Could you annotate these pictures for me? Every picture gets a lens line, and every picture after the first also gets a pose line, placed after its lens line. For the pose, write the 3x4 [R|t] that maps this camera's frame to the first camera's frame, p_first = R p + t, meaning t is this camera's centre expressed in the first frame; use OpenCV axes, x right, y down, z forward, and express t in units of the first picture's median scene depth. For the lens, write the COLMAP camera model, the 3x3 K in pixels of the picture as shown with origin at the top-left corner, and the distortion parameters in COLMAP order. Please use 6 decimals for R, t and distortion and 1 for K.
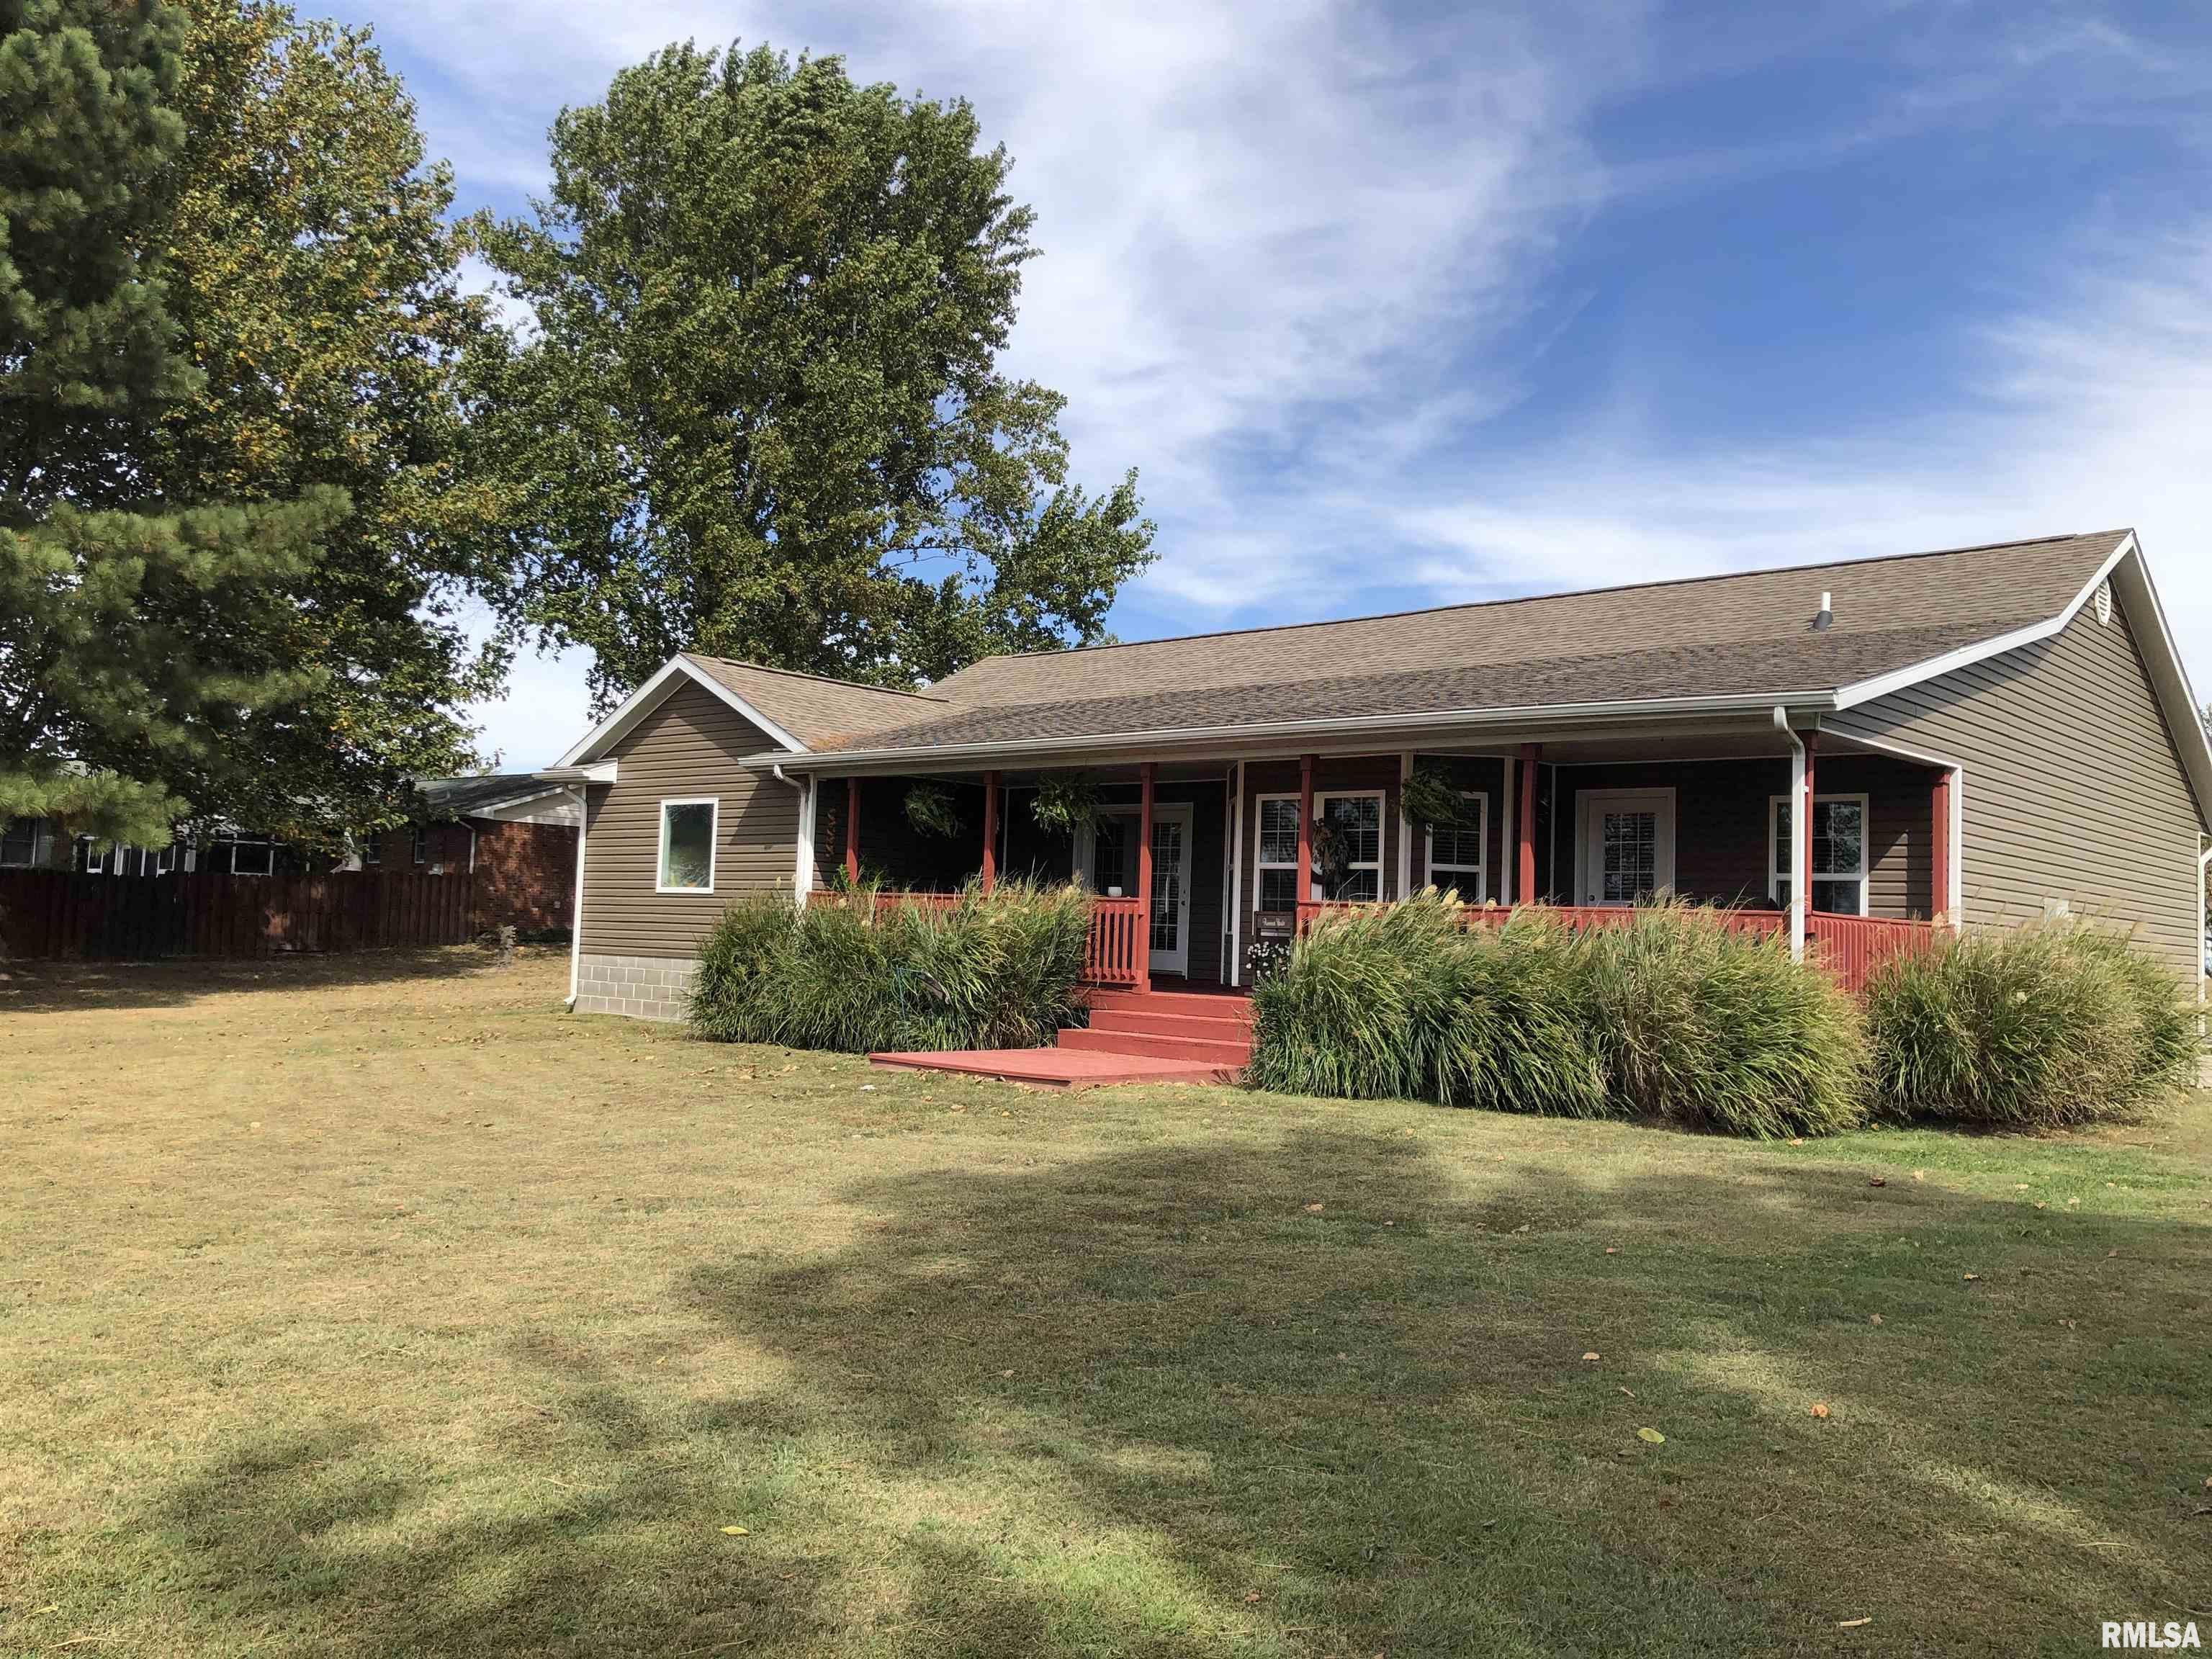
lens RADIAL K [[1838.7, 0, 1014.3], [0, 1838.7, 780.8], [0, 0, 1]] dist [0.078496, -0.108453]
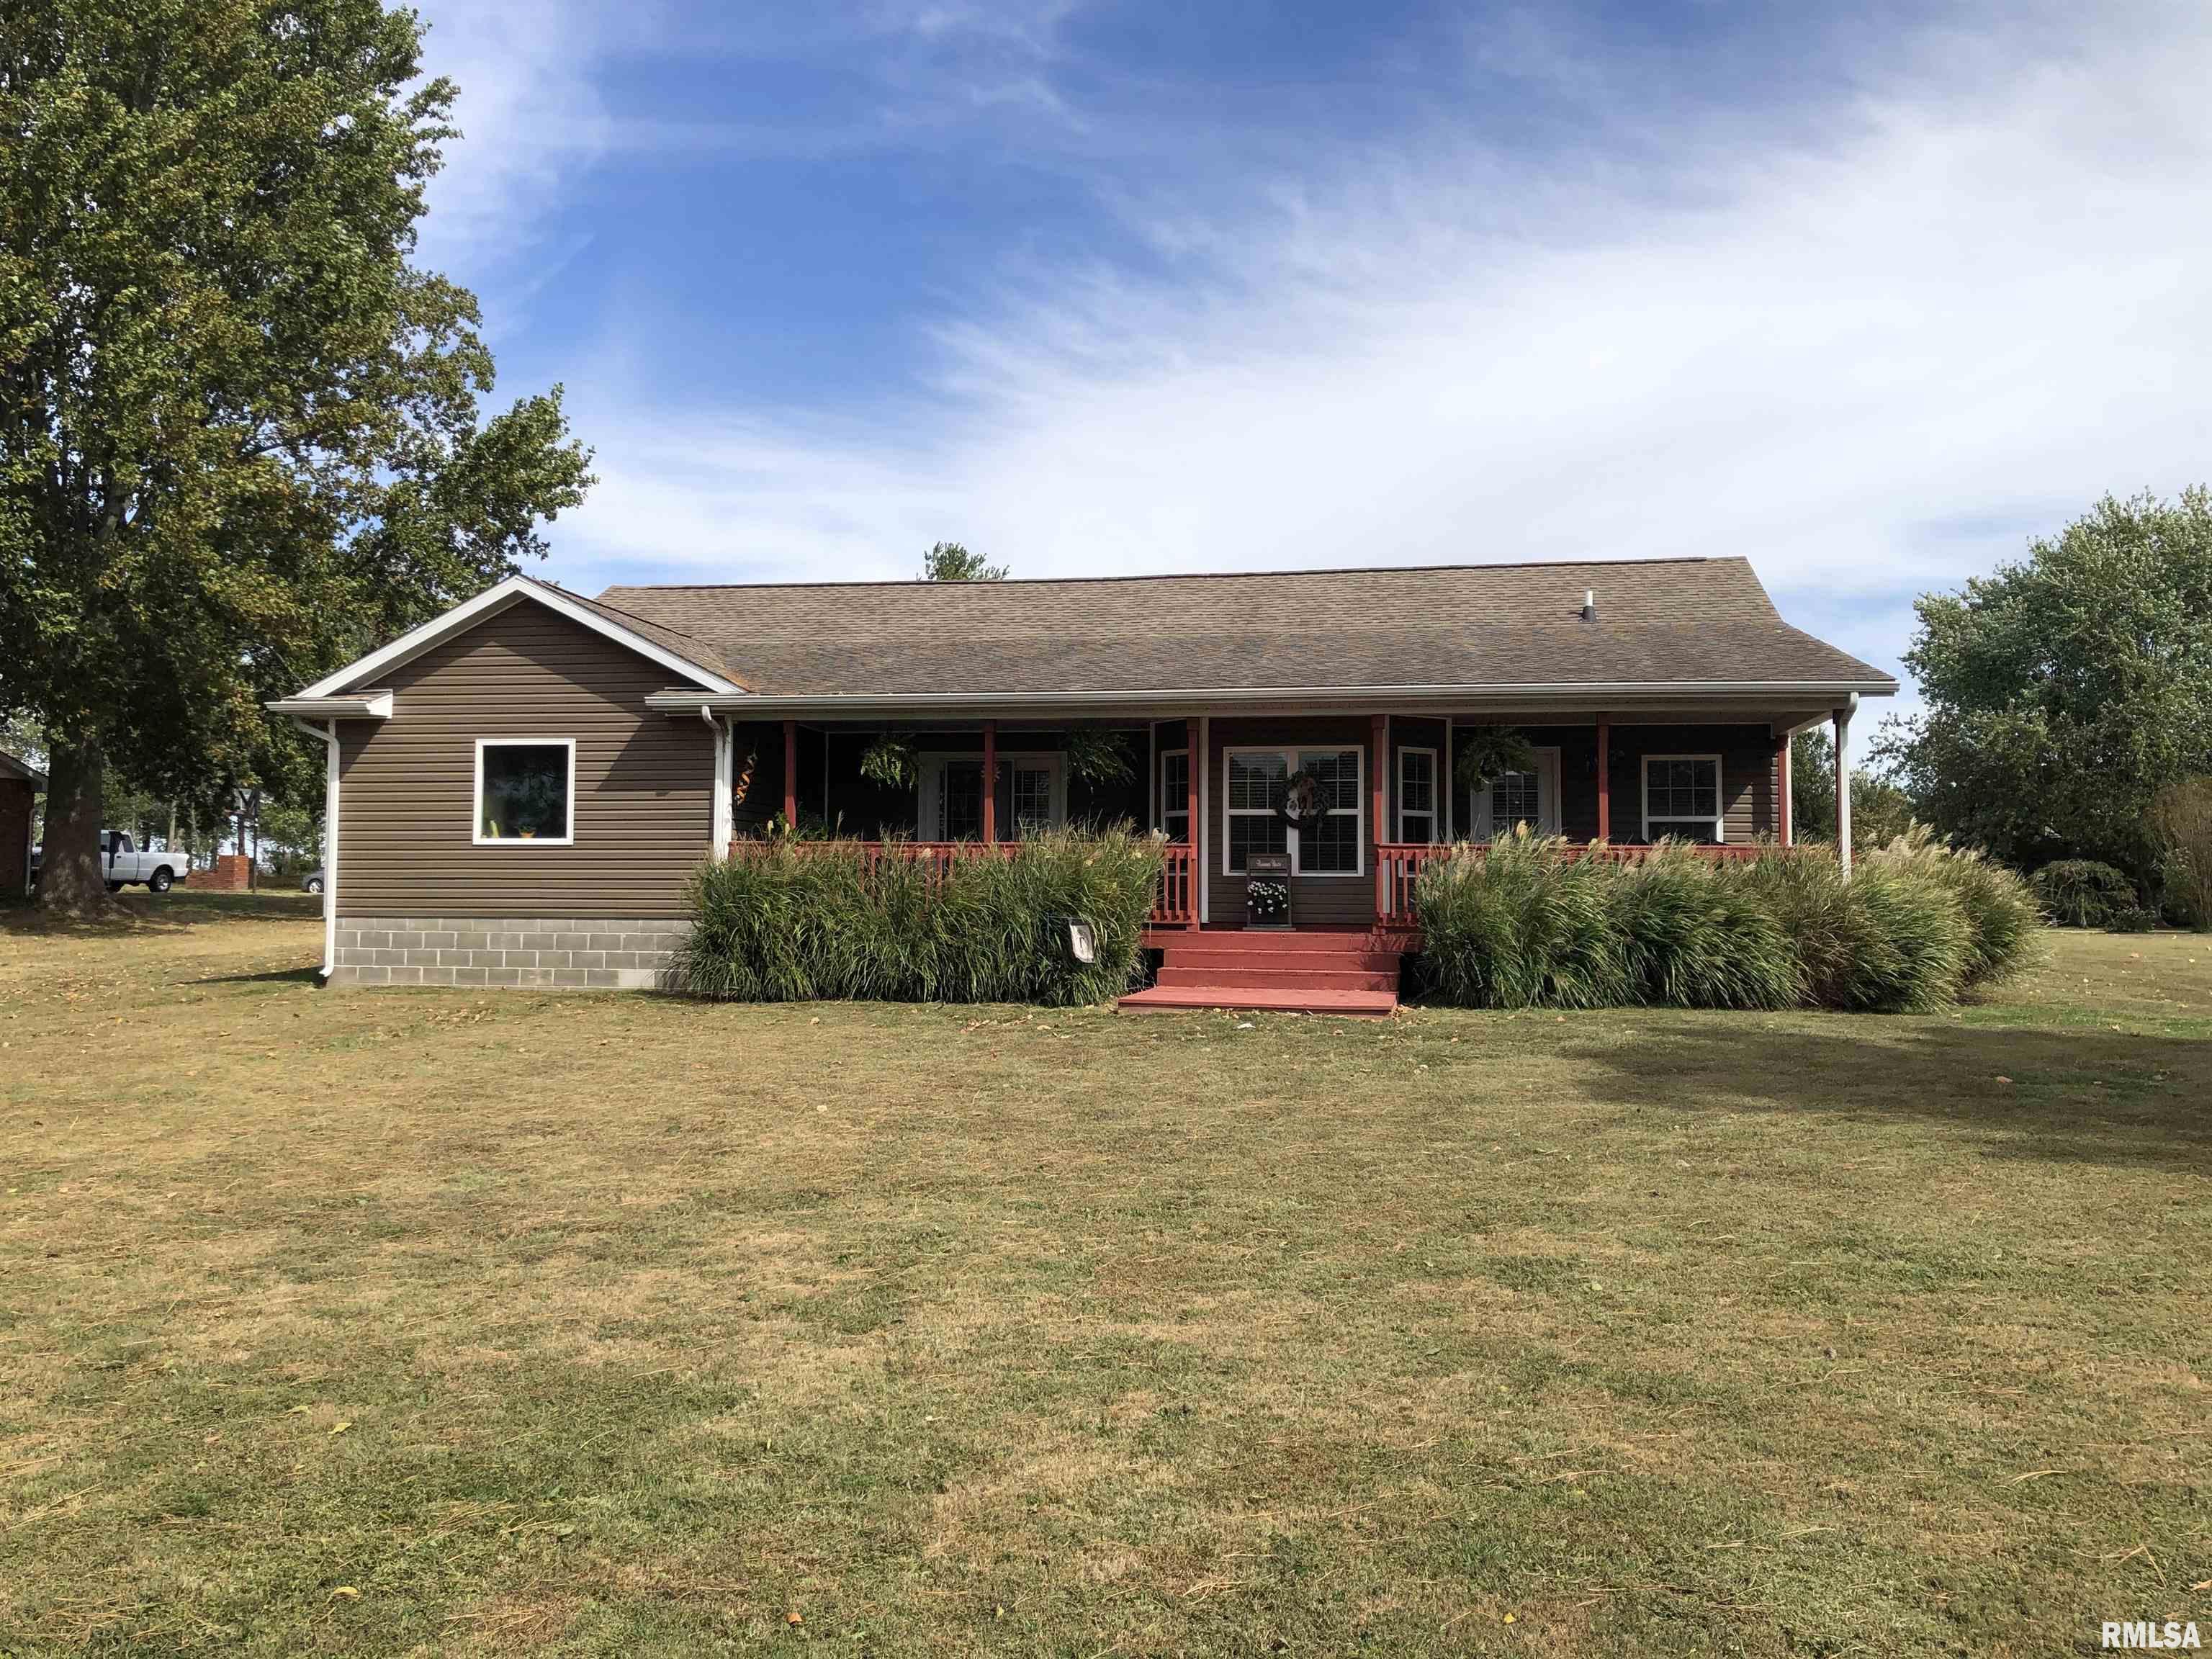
lens RADIAL K [[1774.7, 0, 1080.0], [0, 1774.7, 854.1], [0, 0, 1]] dist [-0.023419, 0.055150]
pose [[0.835021, -0.022153, 0.549771, -0.223844], [-0.022505, 0.996978, 0.074355, -0.002156], [-0.549757, -0.074461, 0.831999, 0.077021]]
